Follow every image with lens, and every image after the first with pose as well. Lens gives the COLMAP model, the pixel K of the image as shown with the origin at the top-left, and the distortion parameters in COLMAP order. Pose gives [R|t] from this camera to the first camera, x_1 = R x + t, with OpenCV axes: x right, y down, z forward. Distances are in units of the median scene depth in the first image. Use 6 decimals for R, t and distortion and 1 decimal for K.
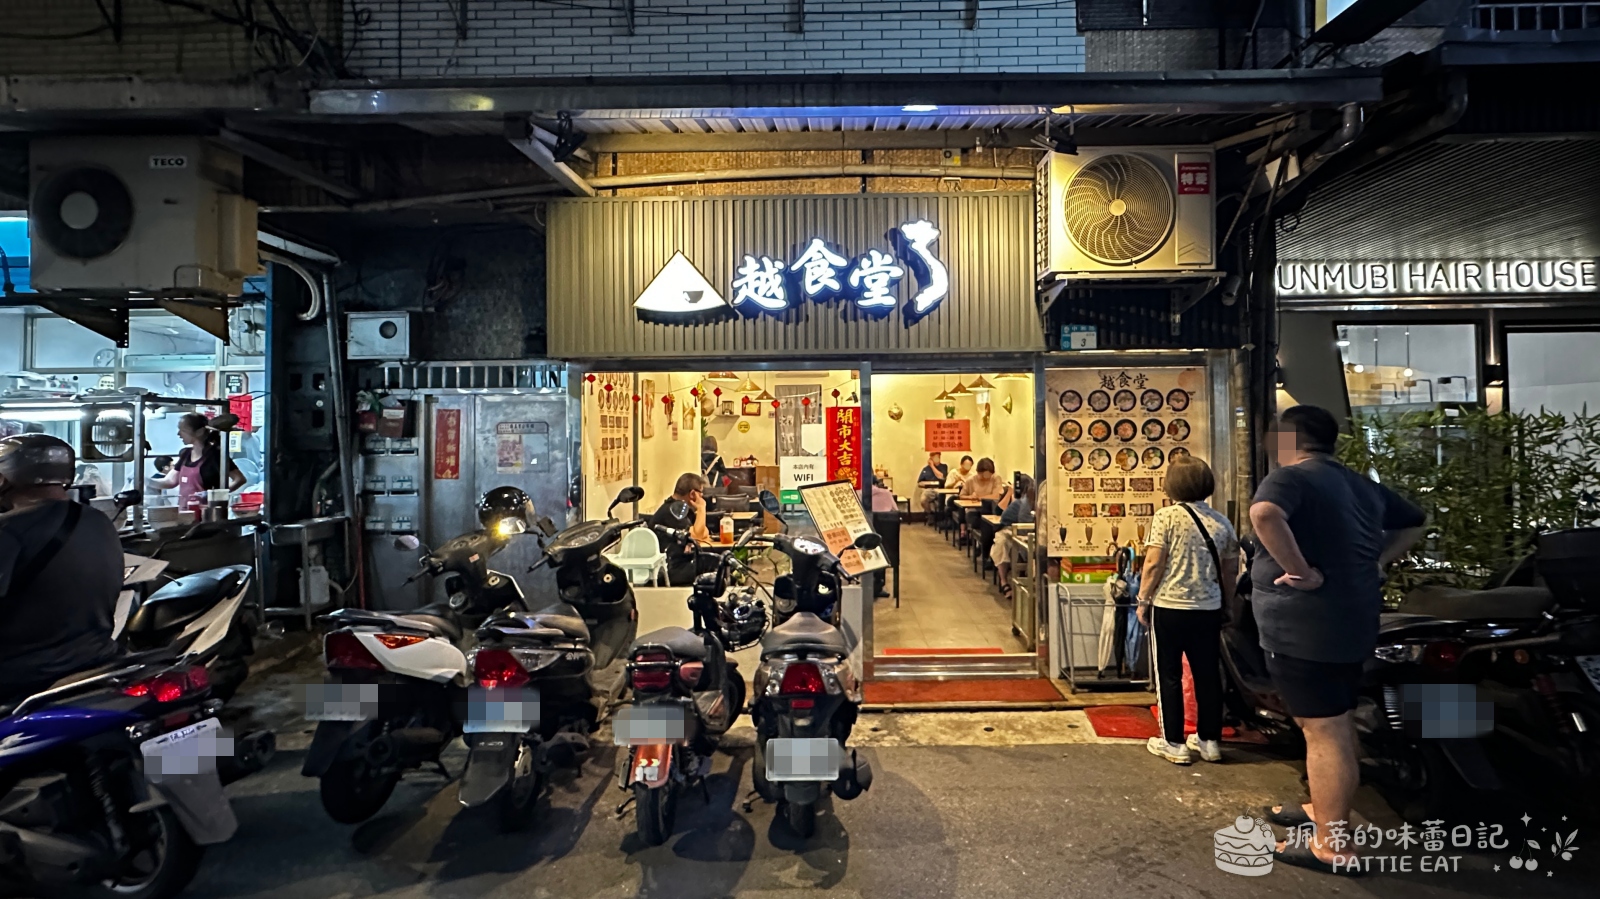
lens RADIAL K [[761.6, 0, 829.7], [0, 761.6, 415.4], [0, 0, 1]] dist [-0.003512, -0.000124]
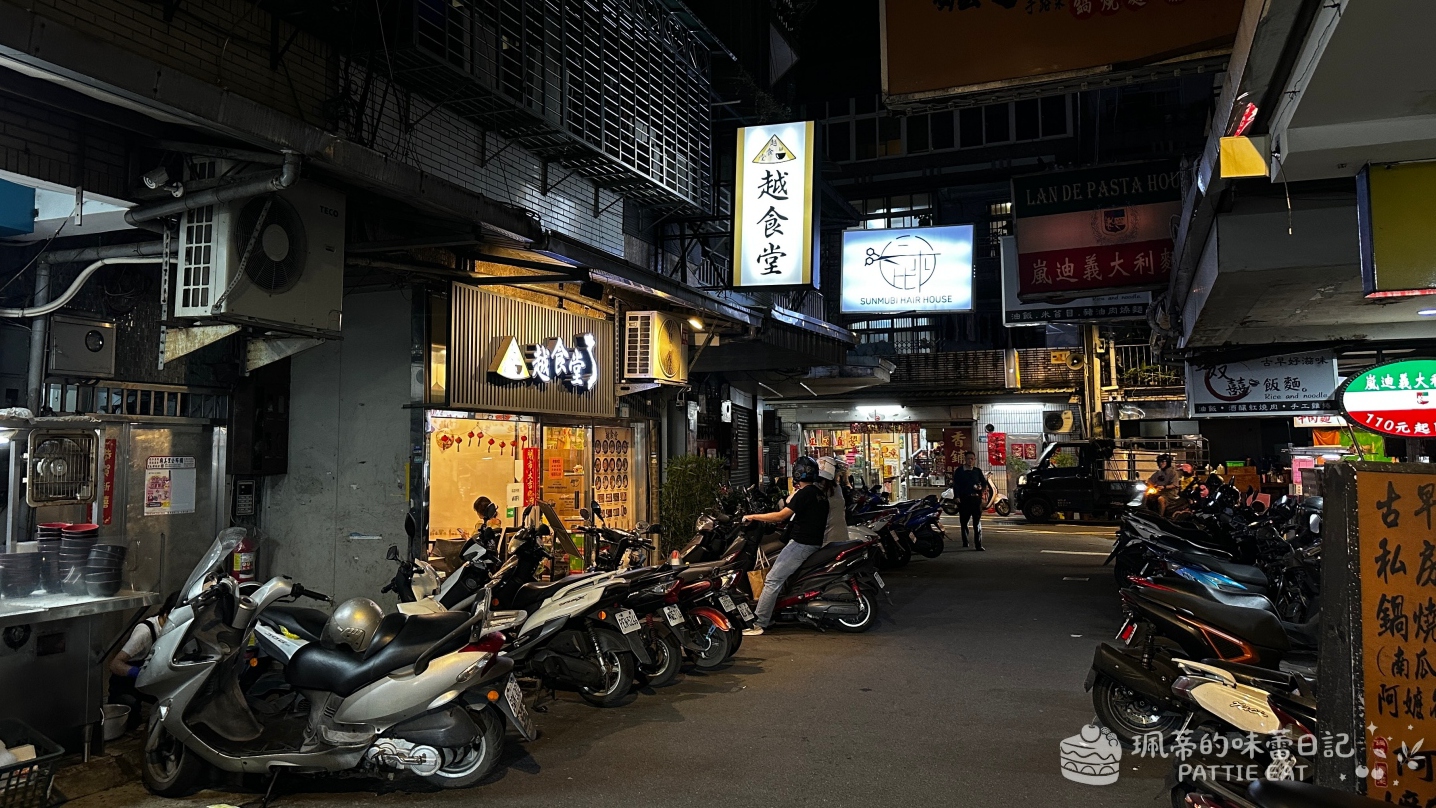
lens RADIAL K [[1022.1, 0, 719.0], [0, 1022.1, 400.6], [0, 0, 1]] dist [0.002453, 0.000447]
pose [[0.357810, 0.059412, 0.931903, -1.795801], [-0.014054, 0.998204, -0.058243, 0.007212], [-0.933689, 0.007743, 0.358002, -0.028335]]
